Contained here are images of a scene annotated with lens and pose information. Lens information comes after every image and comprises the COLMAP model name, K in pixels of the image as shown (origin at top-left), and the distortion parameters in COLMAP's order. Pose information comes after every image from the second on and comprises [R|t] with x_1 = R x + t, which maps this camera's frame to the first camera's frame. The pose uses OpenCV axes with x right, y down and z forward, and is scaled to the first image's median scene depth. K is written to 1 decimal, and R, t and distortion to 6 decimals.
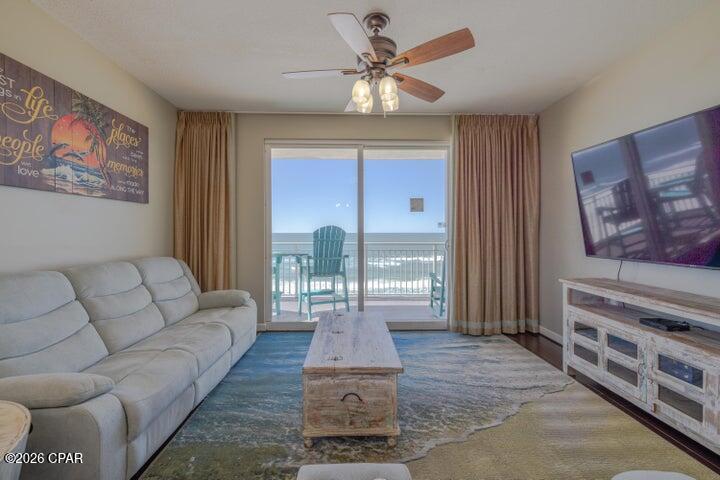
lens RADIAL K [[302.5, 0, 353.6], [0, 302.5, 232.5], [0, 0, 1]] dist [-0.002076, 0.000283]
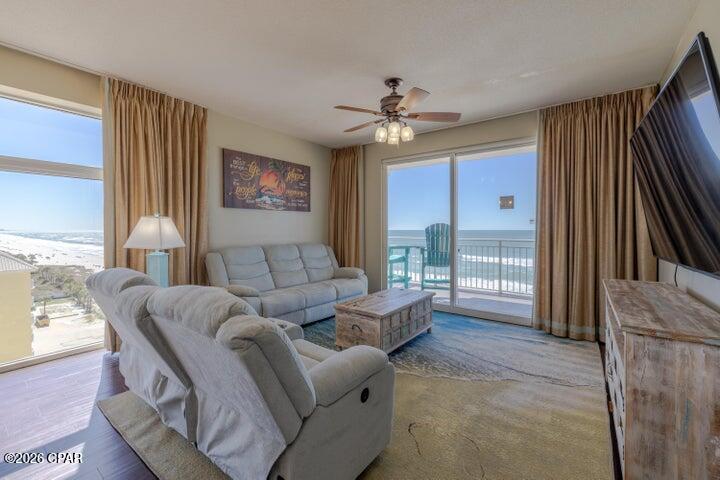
lens RADIAL K [[302.5, 0, 362.7], [0, 302.5, 233.6], [0, 0, 1]] dist [-0.002076, 0.000283]
pose [[0.794431, 0.011701, -0.607242, 0.612794], [-0.003488, 0.999886, 0.014704, 0.001250], [0.607345, -0.009564, 0.794381, -0.177137]]
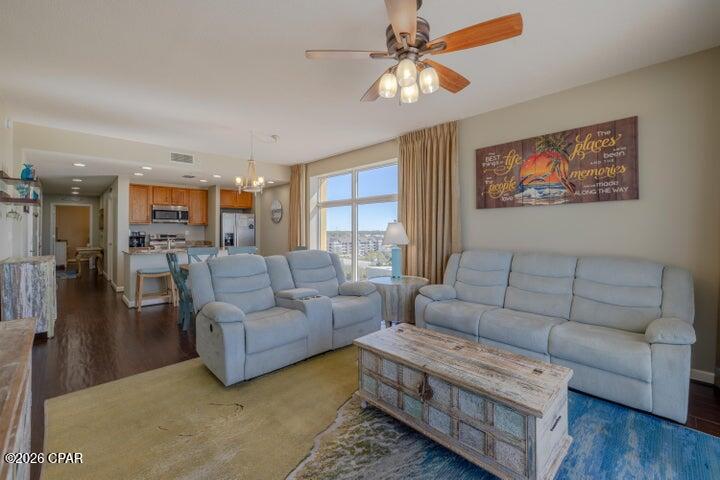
lens RADIAL K [[302.5, 0, 357.2], [0, 302.5, 231.6], [0, 0, 1]] dist [-0.002076, 0.000283]
pose [[-0.735614, 0.006542, -0.677369, 0.592236], [0.000873, 0.999962, 0.008710, -0.006563], [0.677400, 0.005816, -0.735592, 1.150547]]
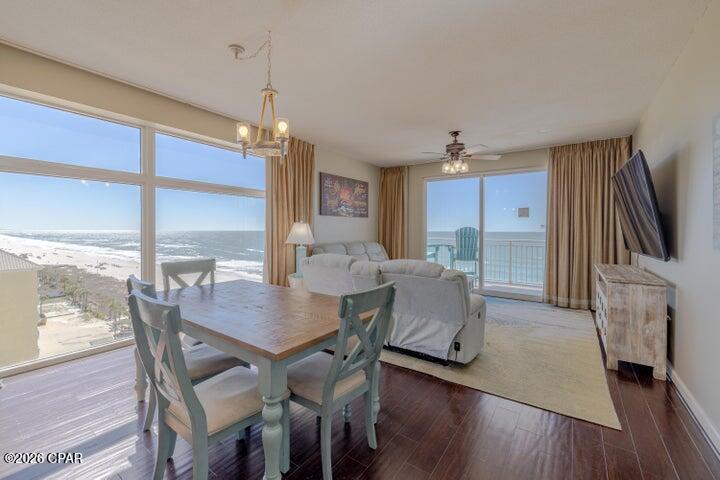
lens RADIAL K [[302.5, 0, 355.4], [0, 302.5, 234.1], [0, 0, 1]] dist [-0.002076, 0.000283]
pose [[0.802635, 0.014295, -0.596299, 0.578733], [-0.008260, 0.999883, 0.012853, -0.003311], [0.596413, -0.005391, 0.802659, -0.845989]]
